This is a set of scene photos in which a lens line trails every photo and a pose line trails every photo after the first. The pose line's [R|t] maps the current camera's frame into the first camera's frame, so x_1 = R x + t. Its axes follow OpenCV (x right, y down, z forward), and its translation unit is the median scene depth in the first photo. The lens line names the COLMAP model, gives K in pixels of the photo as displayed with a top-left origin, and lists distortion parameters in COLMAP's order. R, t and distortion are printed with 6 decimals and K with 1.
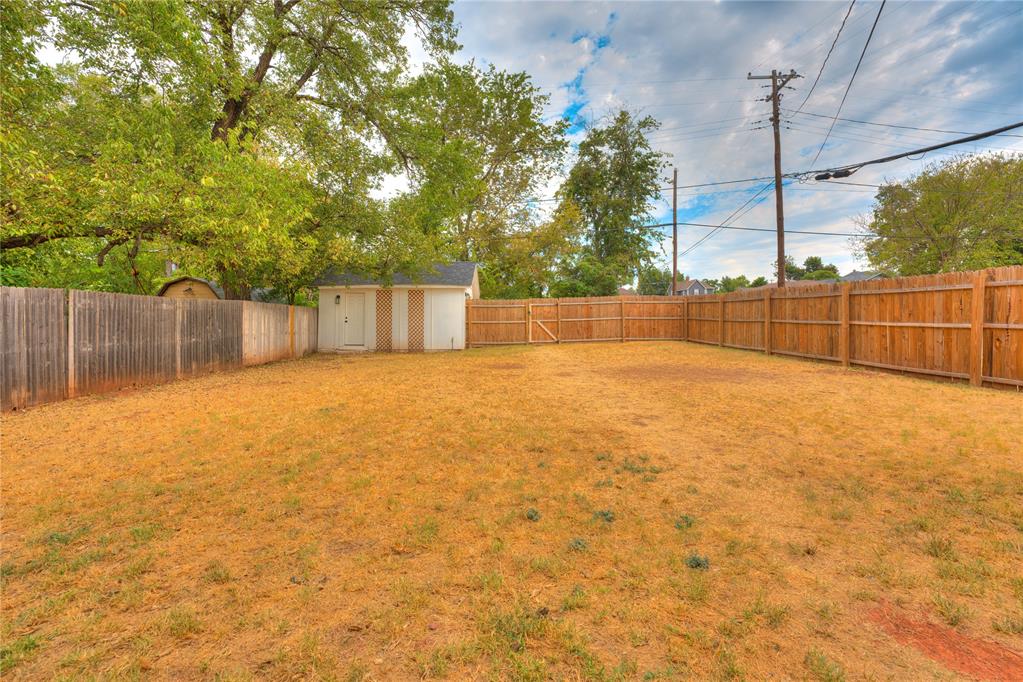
lens RADIAL K [[426.8, 0, 510.4], [0, 426.8, 331.1], [0, 0, 1]] dist [-0.029660, 0.003255]
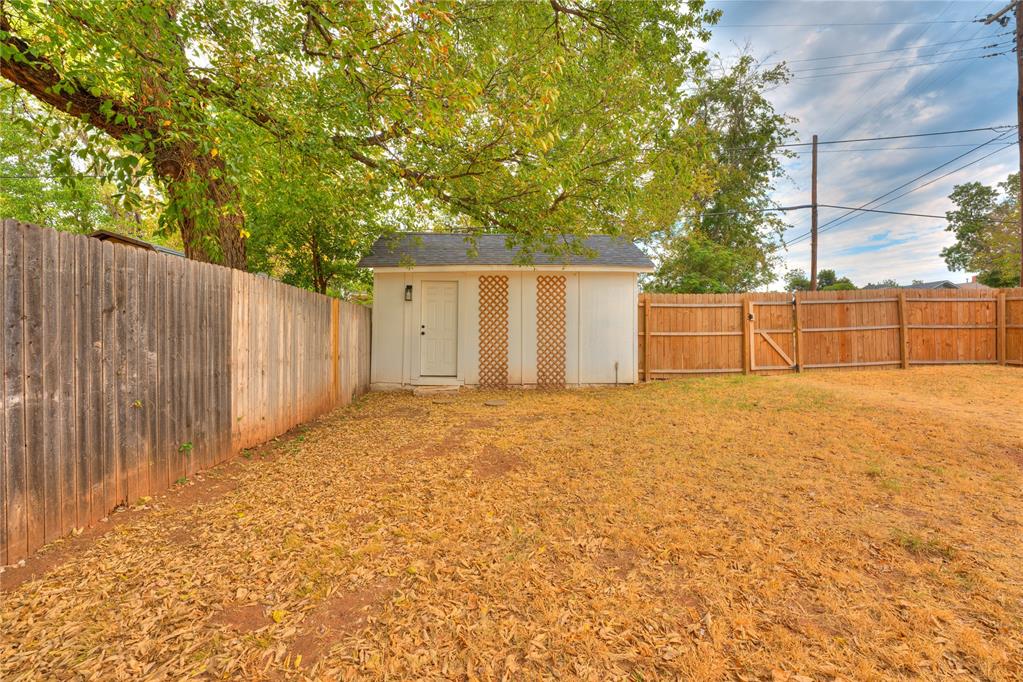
lens RADIAL K [[426.8, 0, 514.3], [0, 426.8, 345.0], [0, 0, 1]] dist [-0.029660, 0.003255]
pose [[0.999504, -0.003025, 0.031360, -0.286367], [0.003179, 0.999983, -0.004842, -0.004291], [-0.031345, 0.004939, 0.999496, 0.448996]]
